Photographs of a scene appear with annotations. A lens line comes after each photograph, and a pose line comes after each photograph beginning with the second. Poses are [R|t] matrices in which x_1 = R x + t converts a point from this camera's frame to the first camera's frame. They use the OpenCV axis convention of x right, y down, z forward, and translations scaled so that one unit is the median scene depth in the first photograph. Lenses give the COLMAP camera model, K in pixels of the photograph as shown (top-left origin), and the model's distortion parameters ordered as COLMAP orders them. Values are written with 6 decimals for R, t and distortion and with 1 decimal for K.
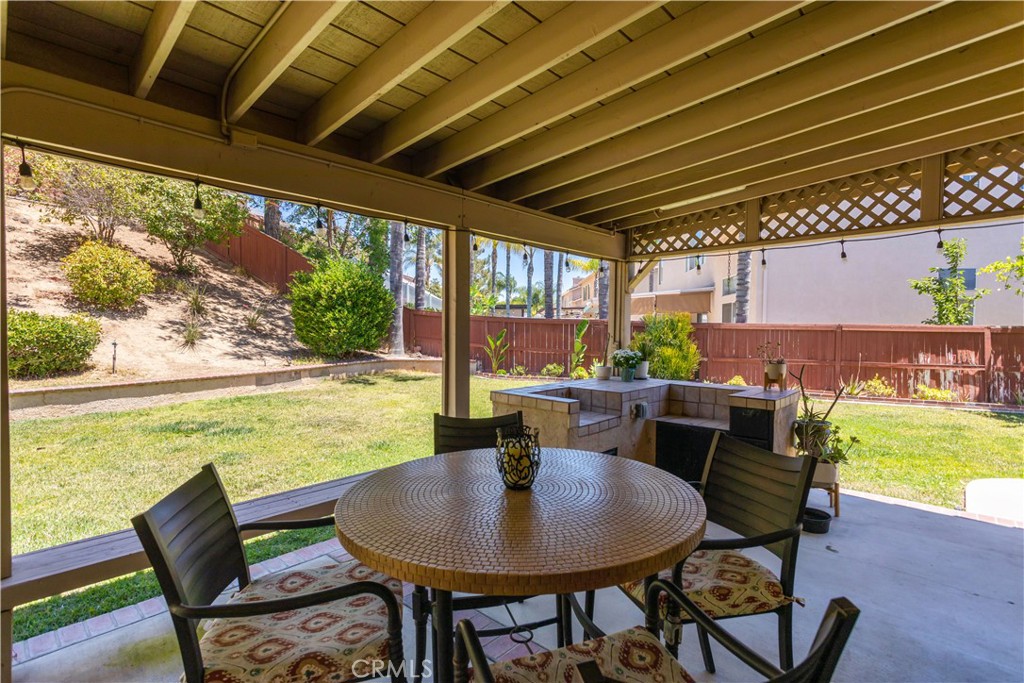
lens RADIAL K [[483.5, 0, 511.1], [0, 483.5, 335.7], [0, 0, 1]] dist [0.007732, 0.000523]
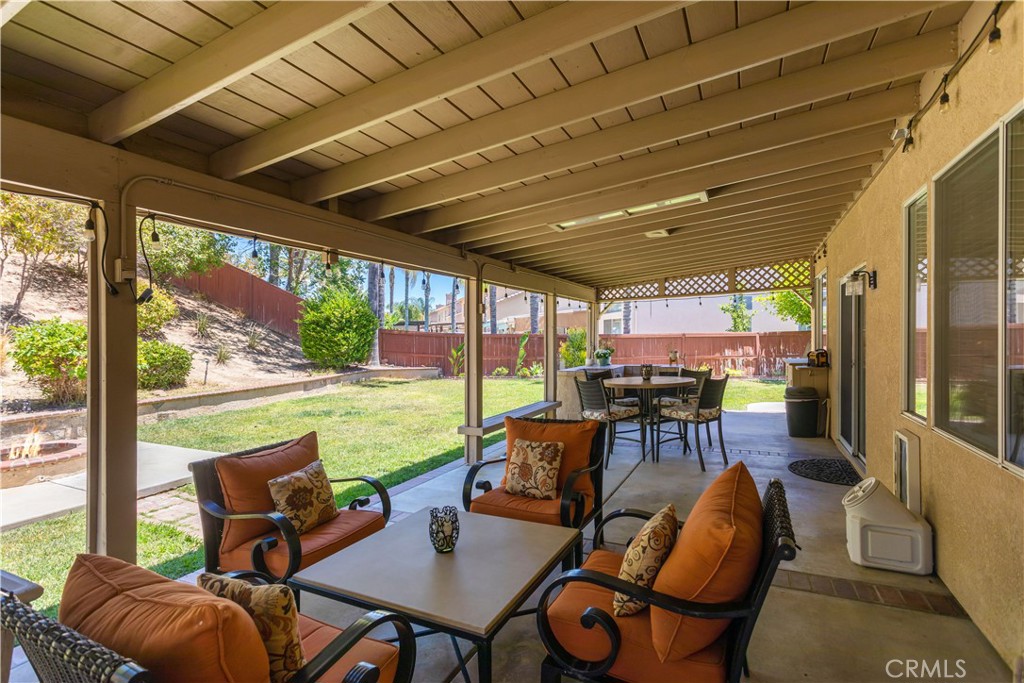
lens RADIAL K [[490.5, 0, 508.0], [0, 490.5, 350.2], [0, 0, 1]] dist [0.004614, 0.001921]
pose [[0.957230, -0.033986, 0.287325, -0.359599], [0.033569, 0.999416, 0.006378, 0.003254], [-0.287374, 0.003540, 0.957812, -0.400856]]
